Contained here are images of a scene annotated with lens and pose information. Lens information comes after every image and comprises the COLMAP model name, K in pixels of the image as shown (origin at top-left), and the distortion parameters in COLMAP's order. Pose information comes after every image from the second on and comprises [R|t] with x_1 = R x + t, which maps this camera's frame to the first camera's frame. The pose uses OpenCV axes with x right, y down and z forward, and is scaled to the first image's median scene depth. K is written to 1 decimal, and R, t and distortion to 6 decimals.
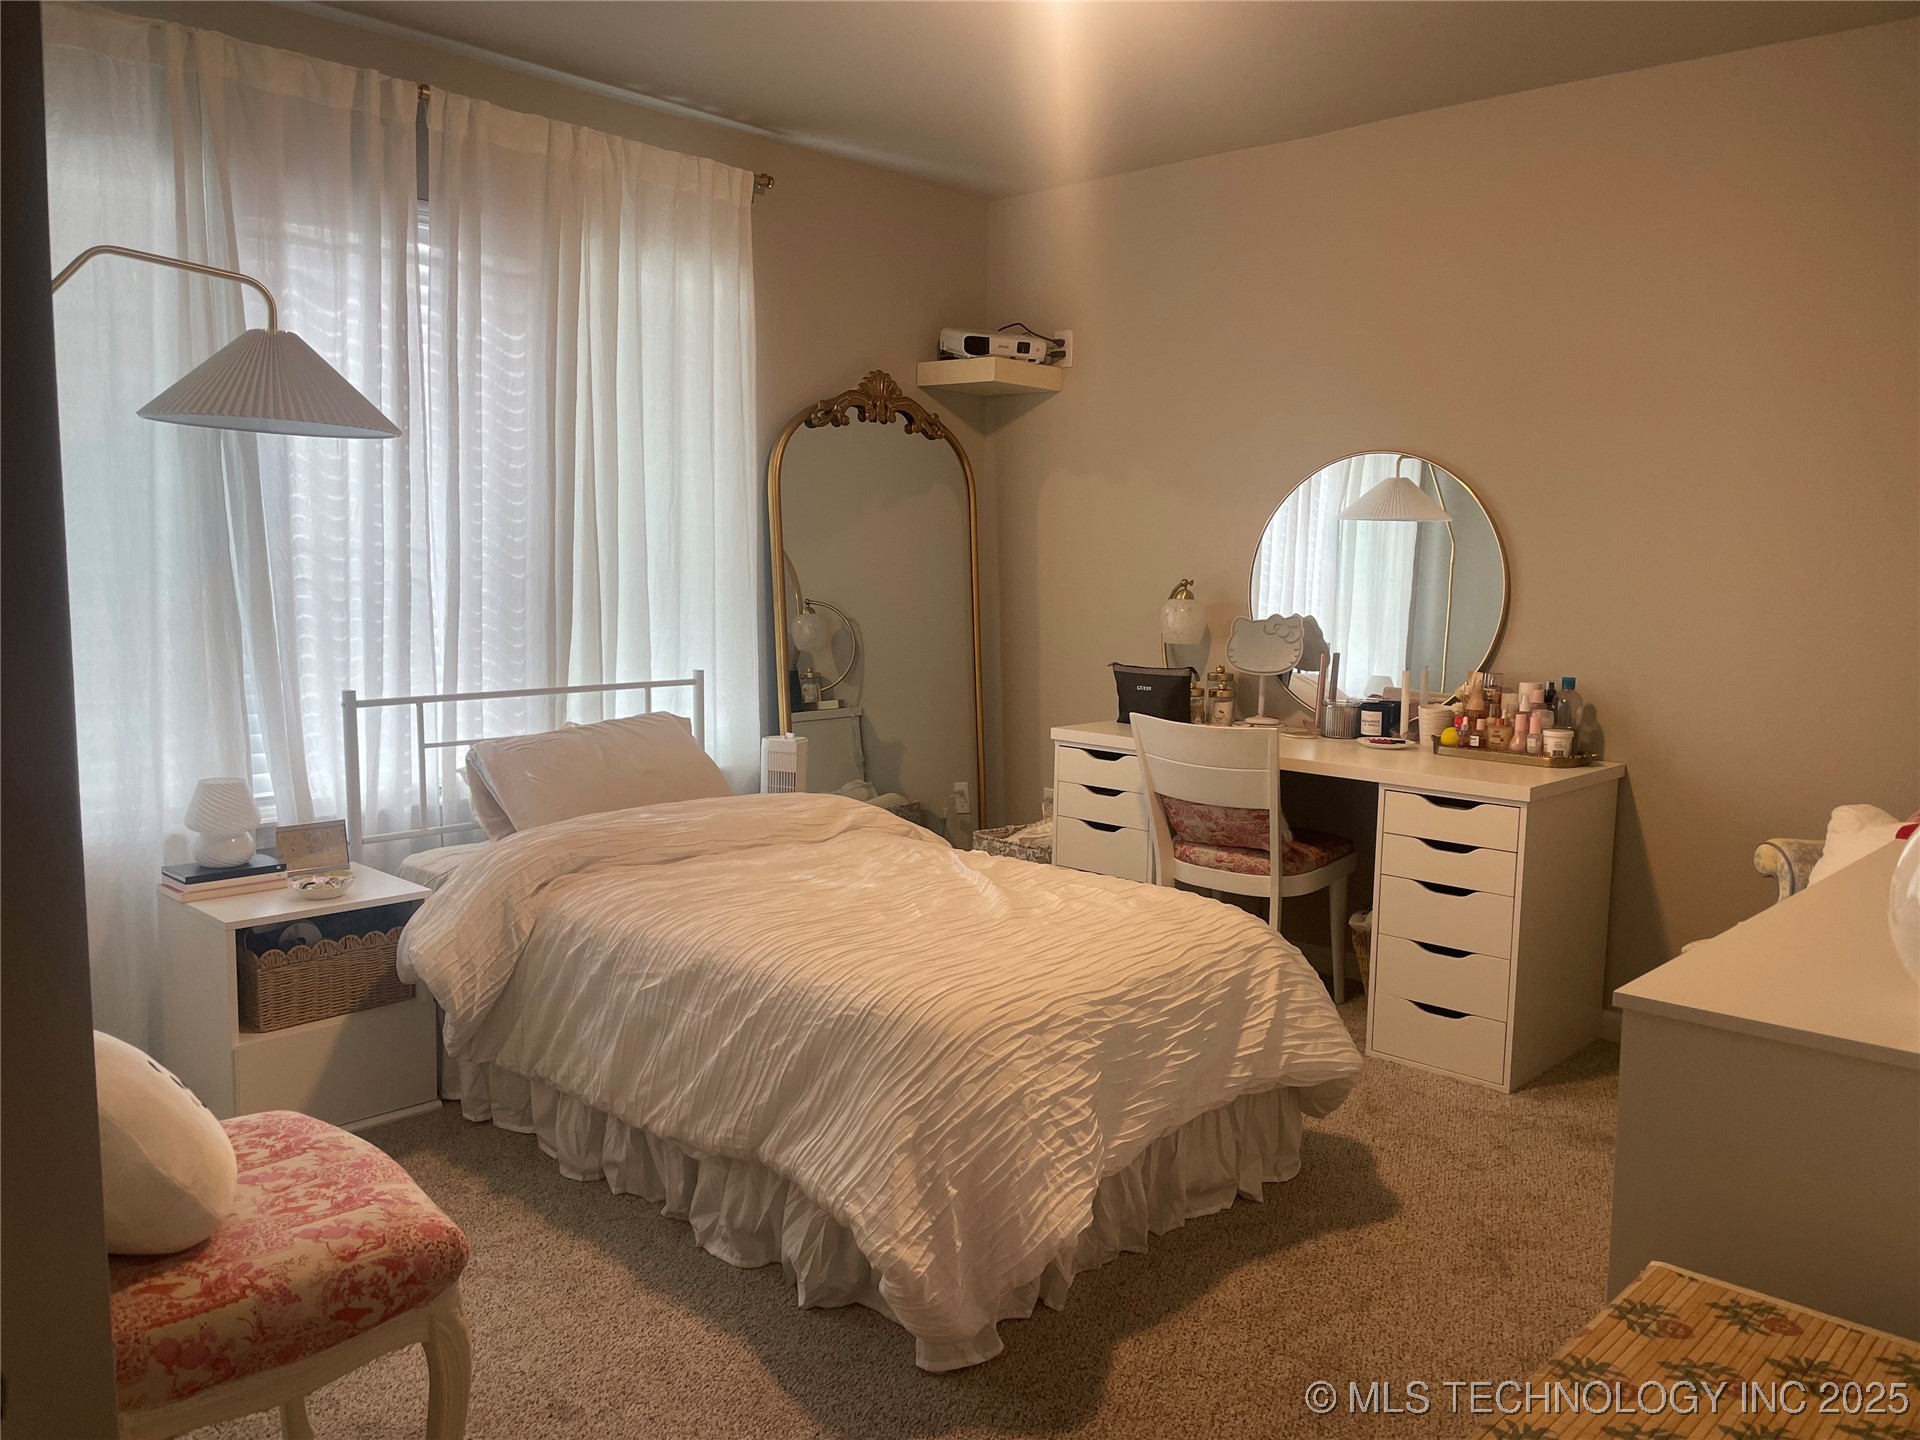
lens RADIAL K [[1459.6, 0, 953.5], [0, 1459.6, 732.6], [0, 0, 1]] dist [0.098786, -0.140963]
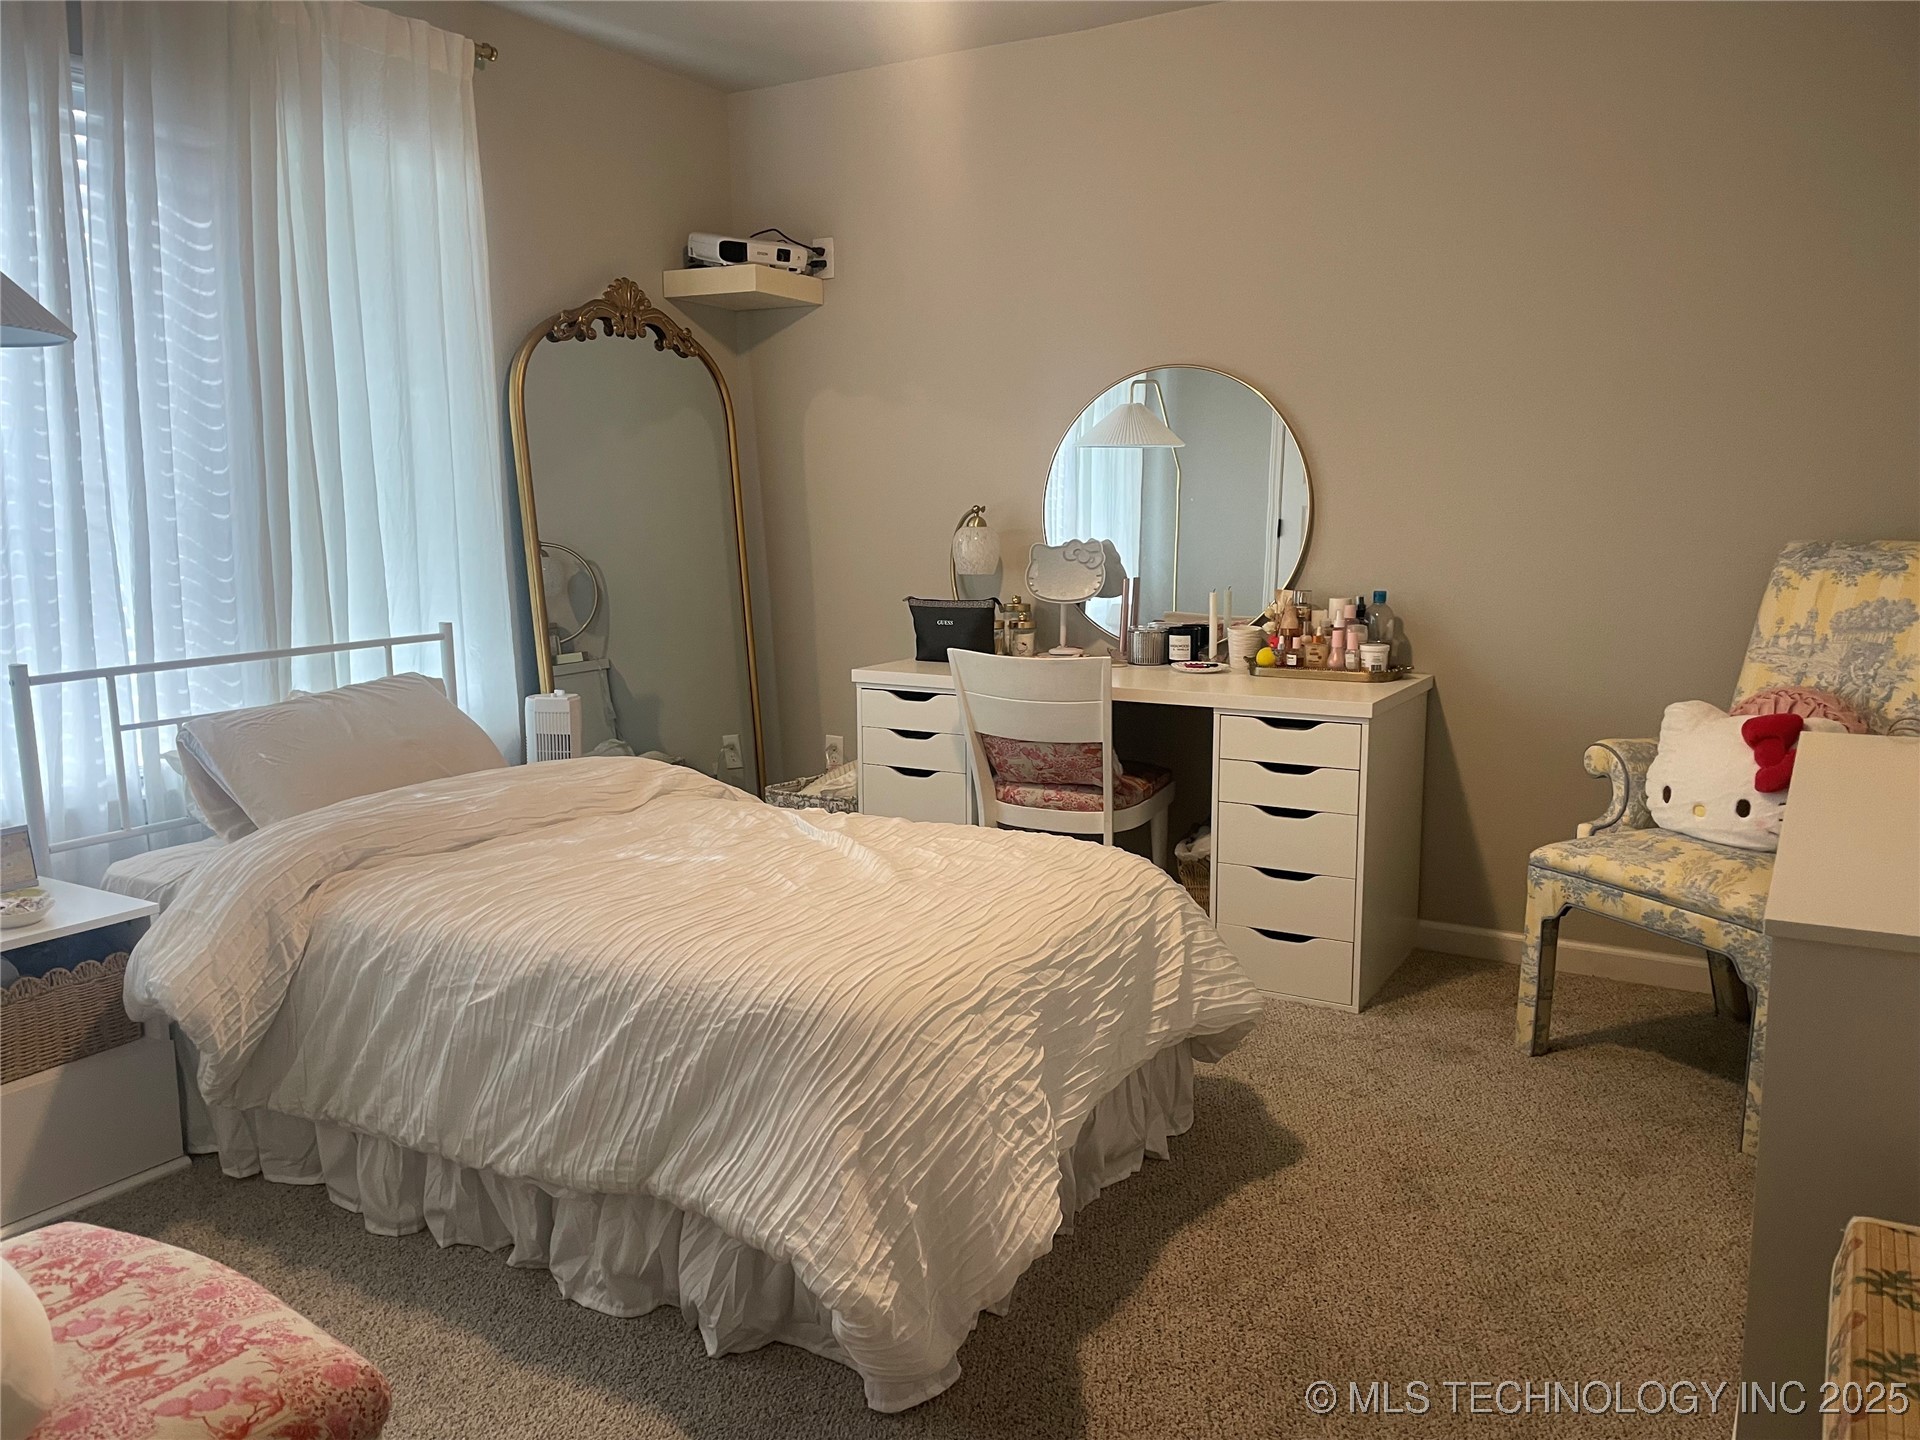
lens RADIAL K [[1459.6, 0, 953.5], [0, 1459.6, 732.6], [0, 0, 1]] dist [0.098786, -0.140963]
pose [[0.974600, -0.060076, 0.215745, -0.095374], [0.051863, 0.997705, 0.043534, -0.000446], [-0.217865, -0.031239, 0.975479, 0.107679]]
